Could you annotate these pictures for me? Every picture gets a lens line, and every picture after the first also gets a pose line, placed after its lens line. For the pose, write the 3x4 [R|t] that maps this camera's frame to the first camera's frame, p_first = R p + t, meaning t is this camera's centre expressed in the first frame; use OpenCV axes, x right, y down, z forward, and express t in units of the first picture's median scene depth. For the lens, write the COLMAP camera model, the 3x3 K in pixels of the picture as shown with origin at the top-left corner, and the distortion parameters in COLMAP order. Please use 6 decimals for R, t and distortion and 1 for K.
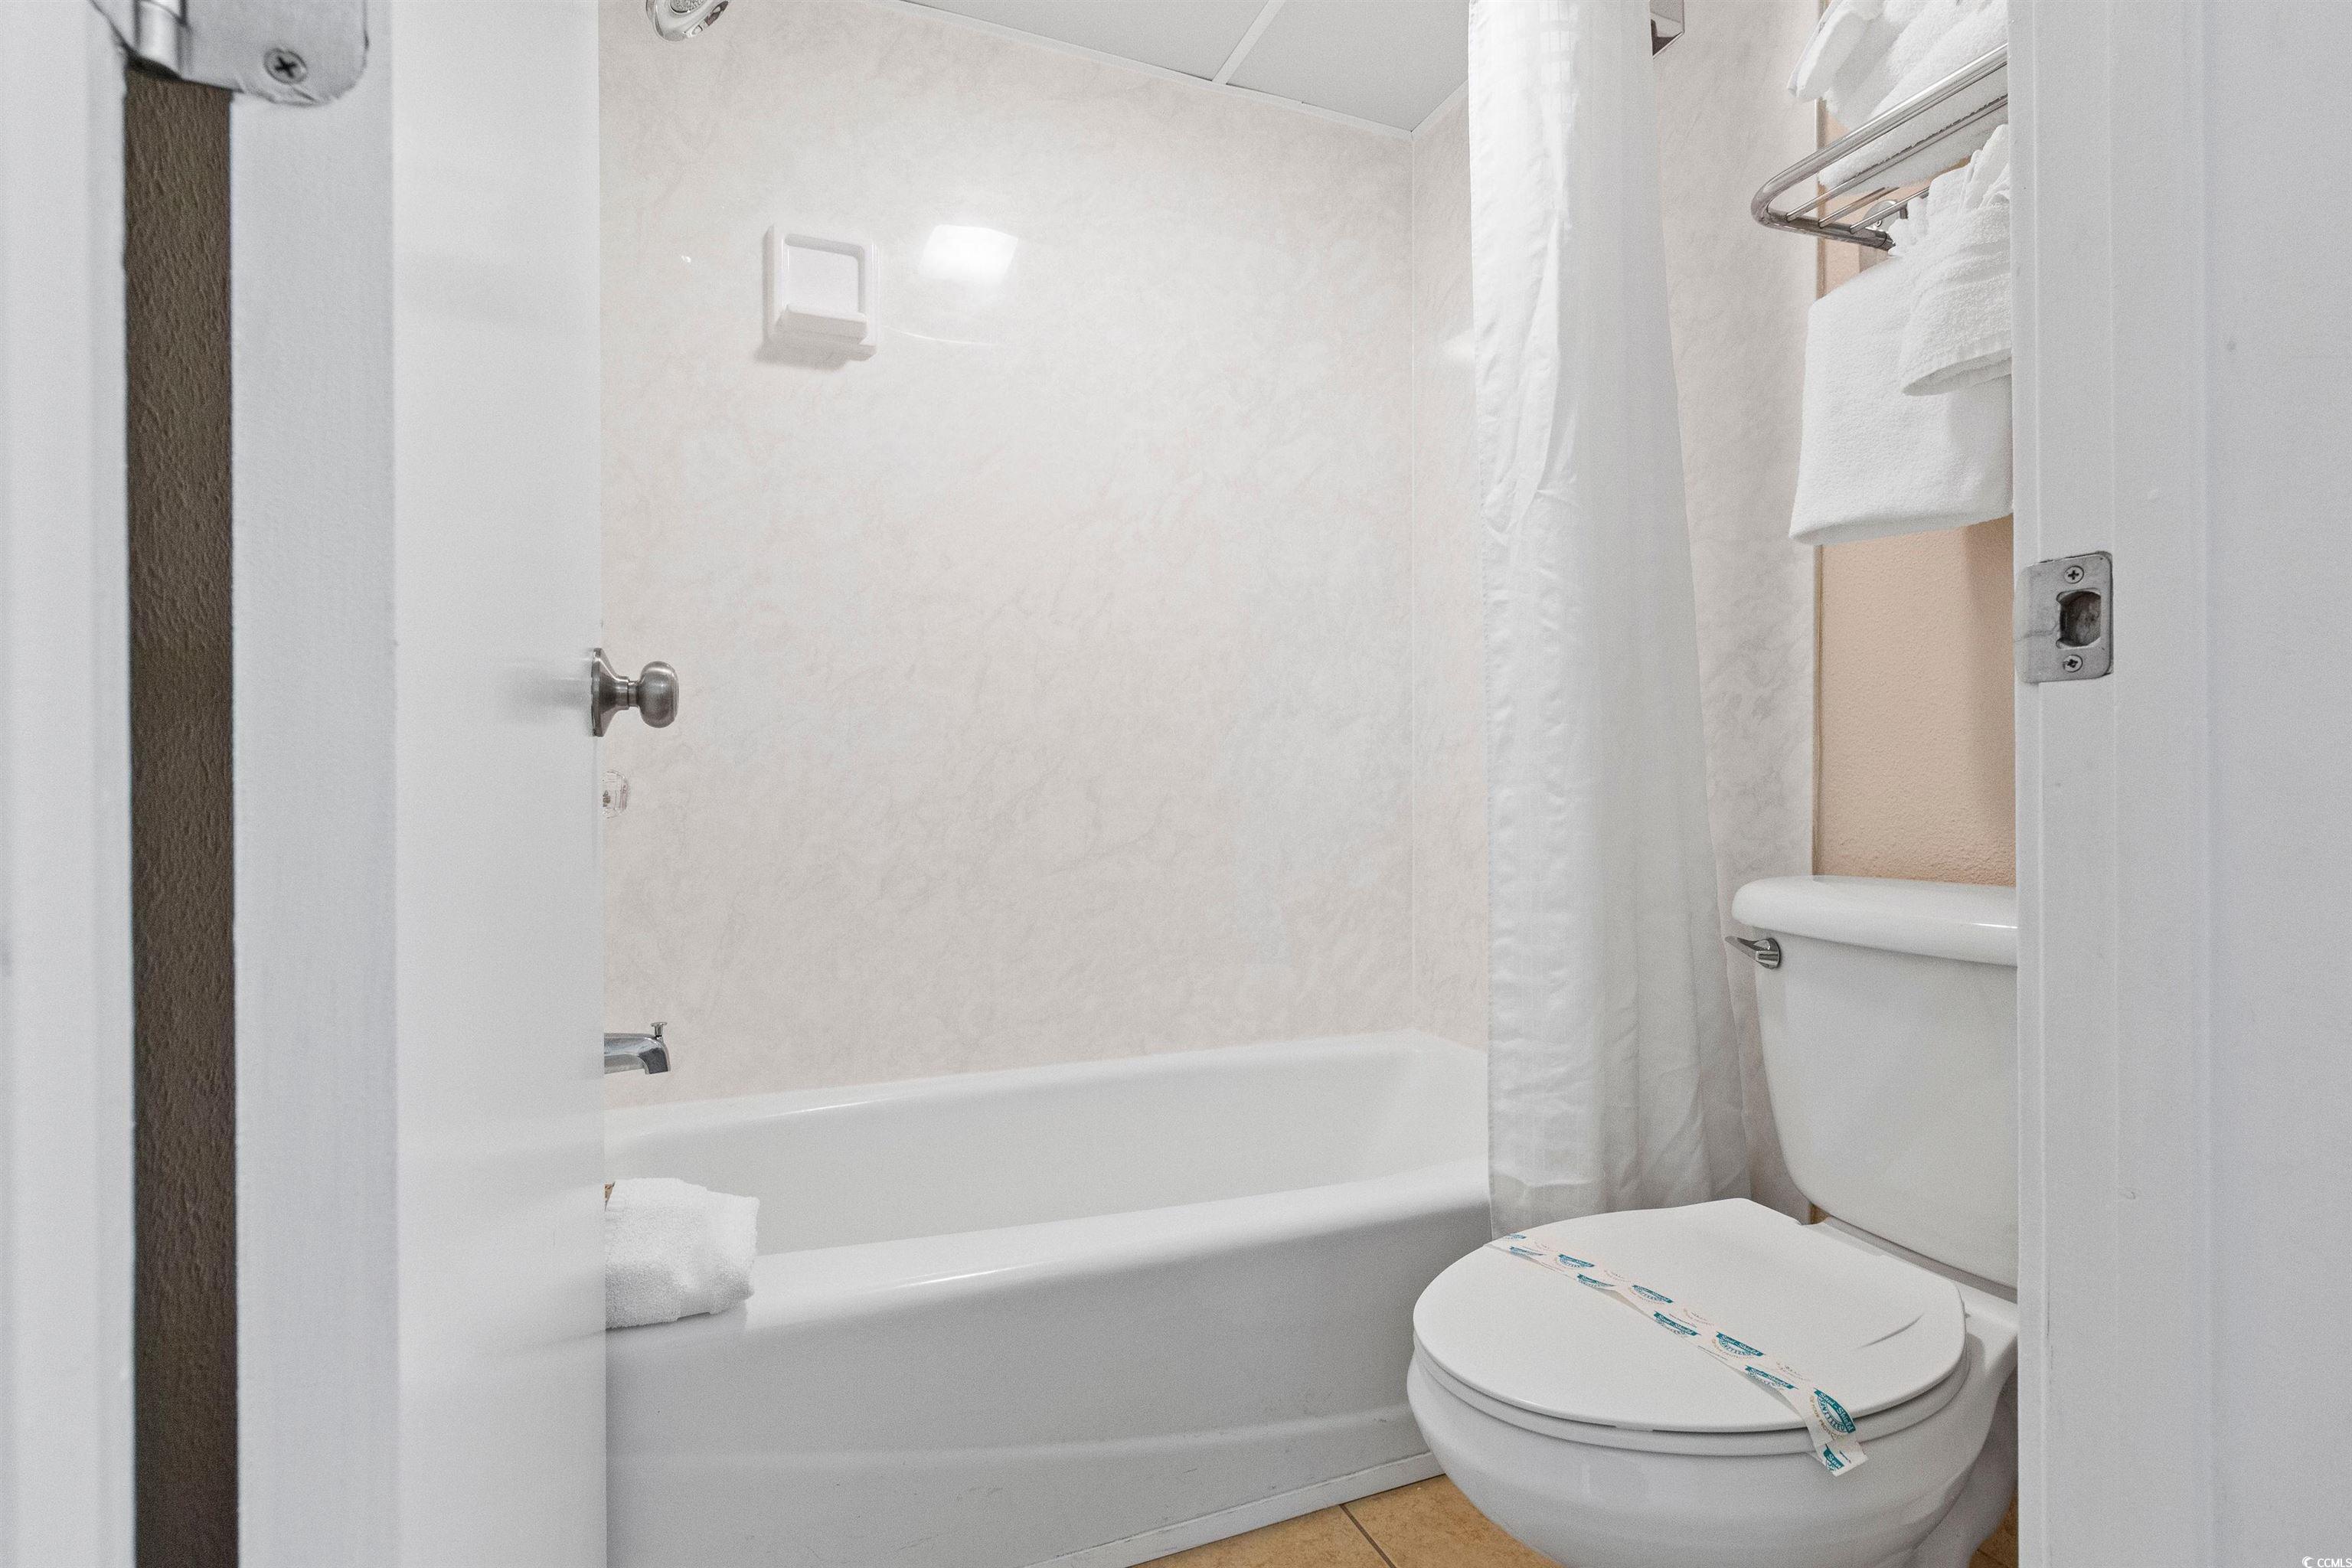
lens RADIAL K [[1109.5, 0, 1176.0], [0, 1109.5, 784.0], [0, 0, 1]] dist [-0.055855, 0.000012]
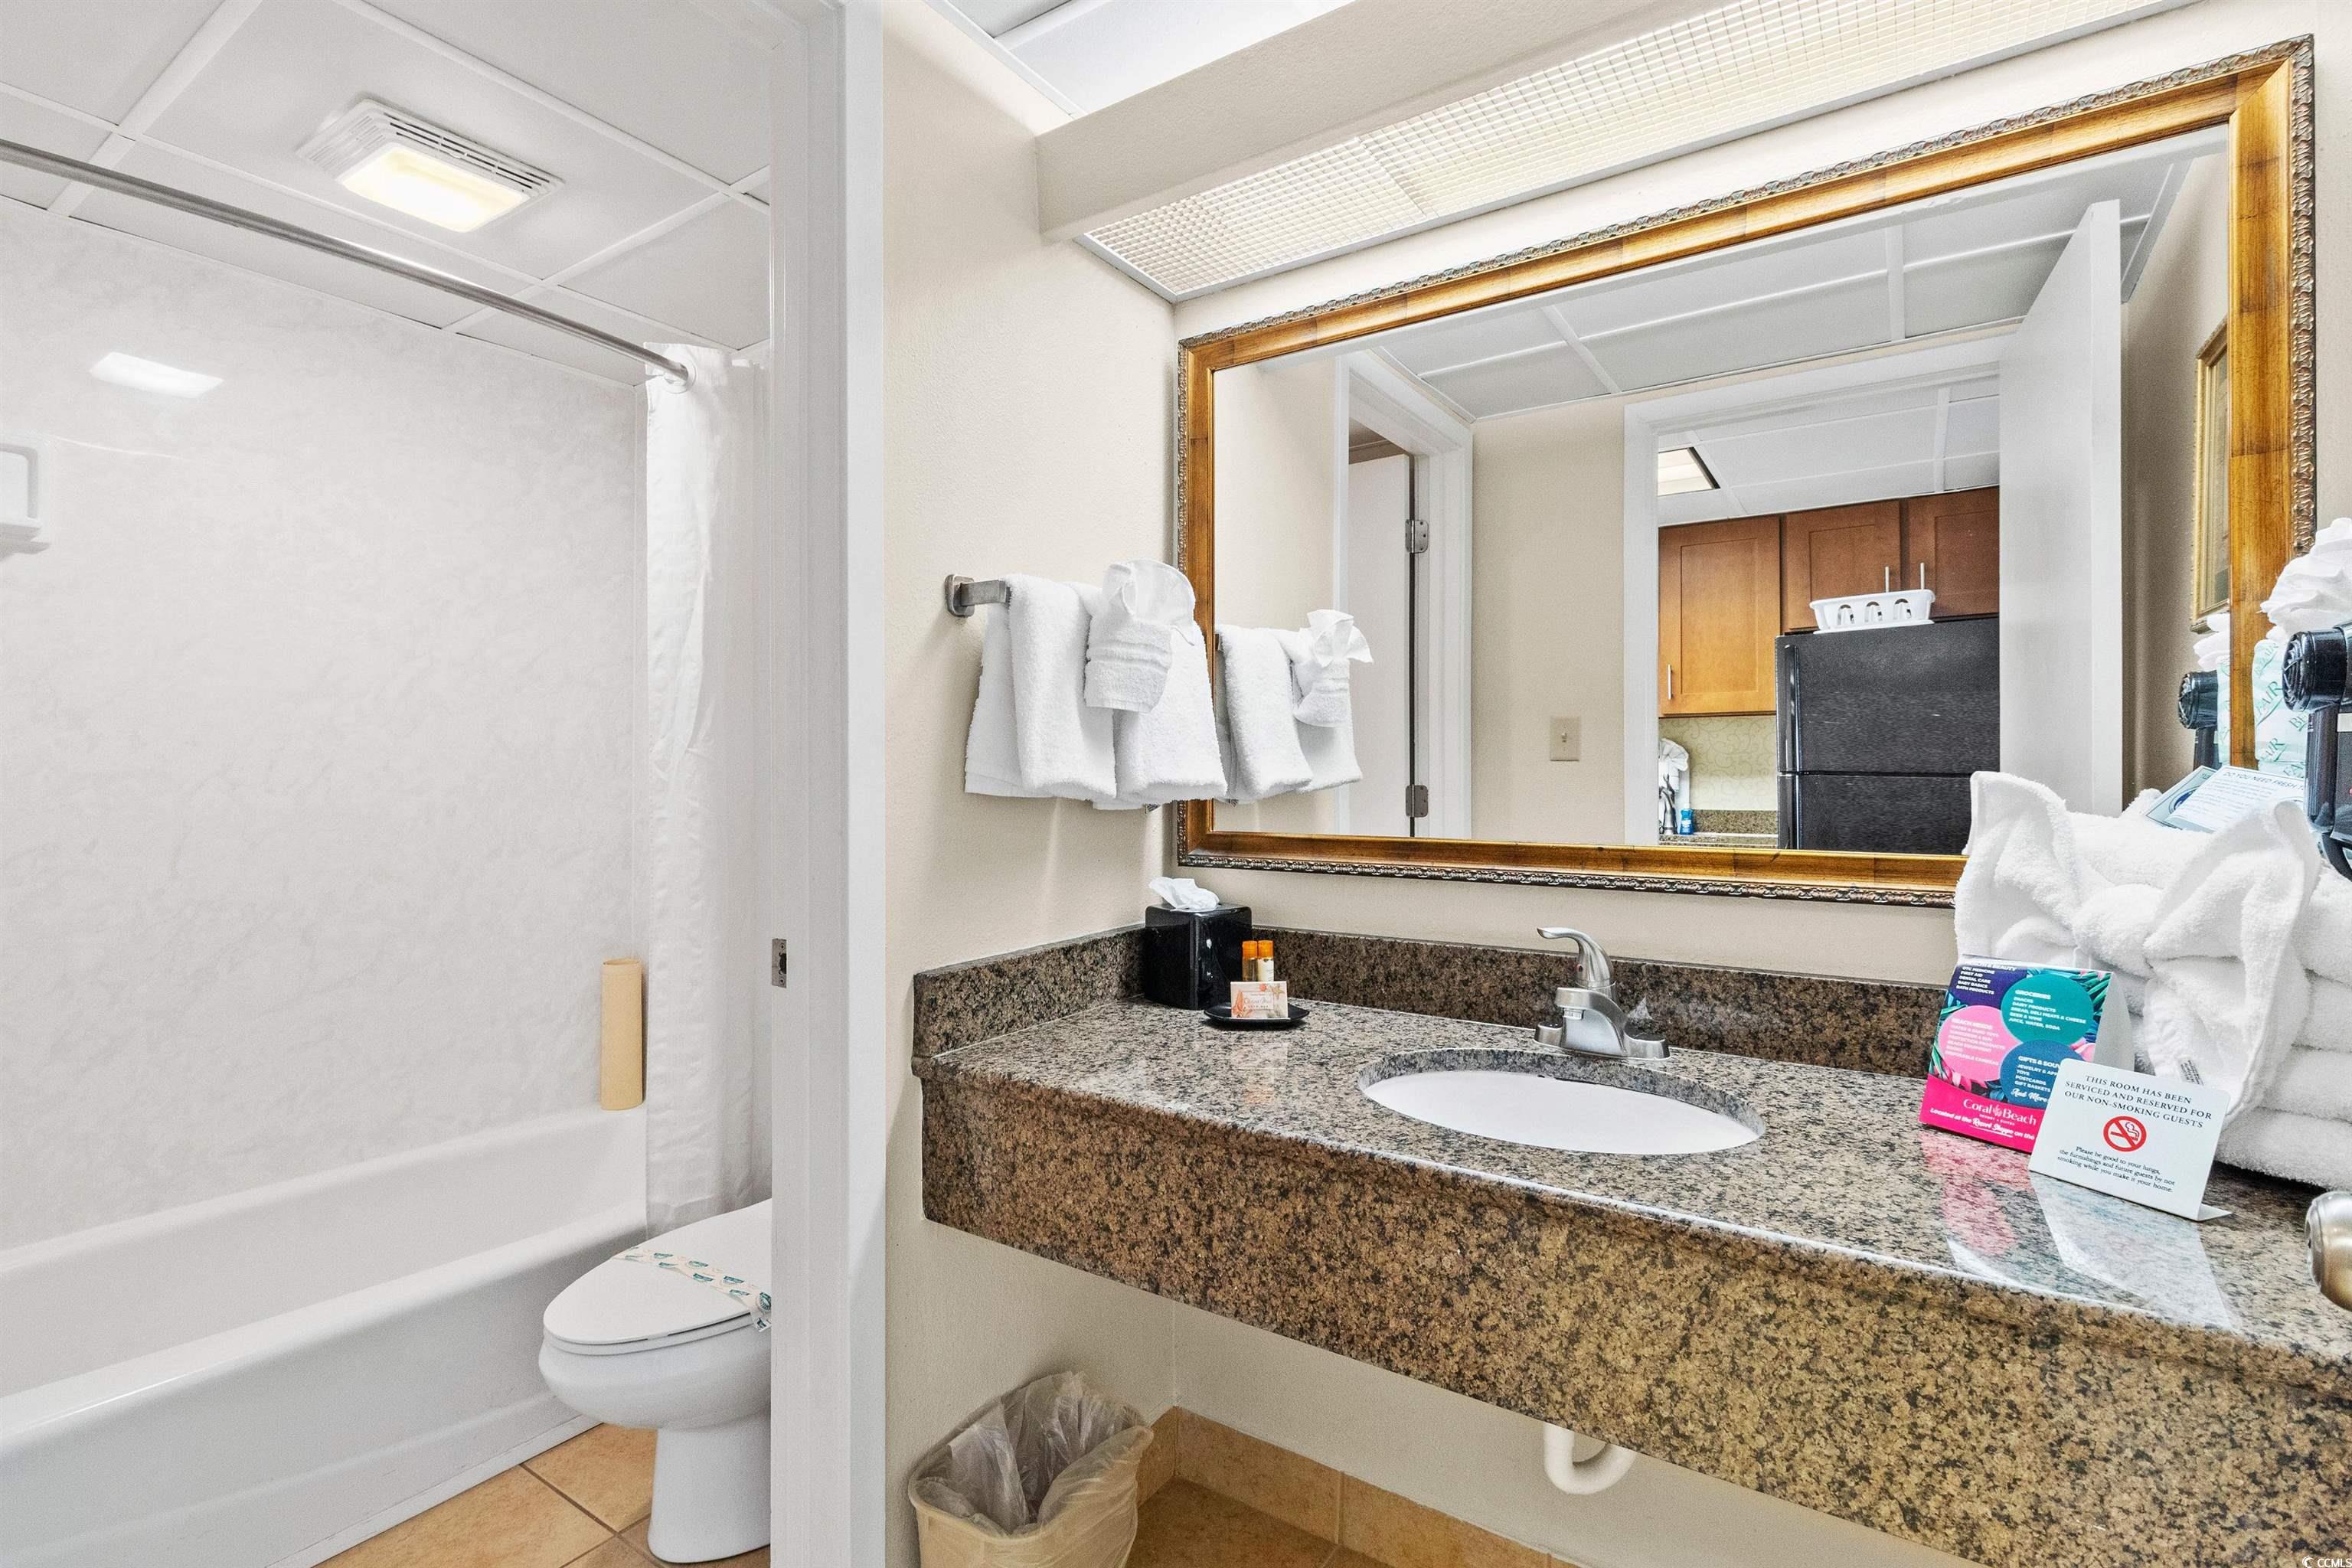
lens RADIAL K [[1068.9, 0, 1218.2], [0, 1068.9, 749.3], [0, 0, 1]] dist [0.003398, -0.008078]
pose [[0.807631, 0.009713, 0.589609, 0.047129], [0.002305, 0.999805, -0.019629, -0.236103], [-0.589684, 0.017212, 0.807451, -0.649798]]
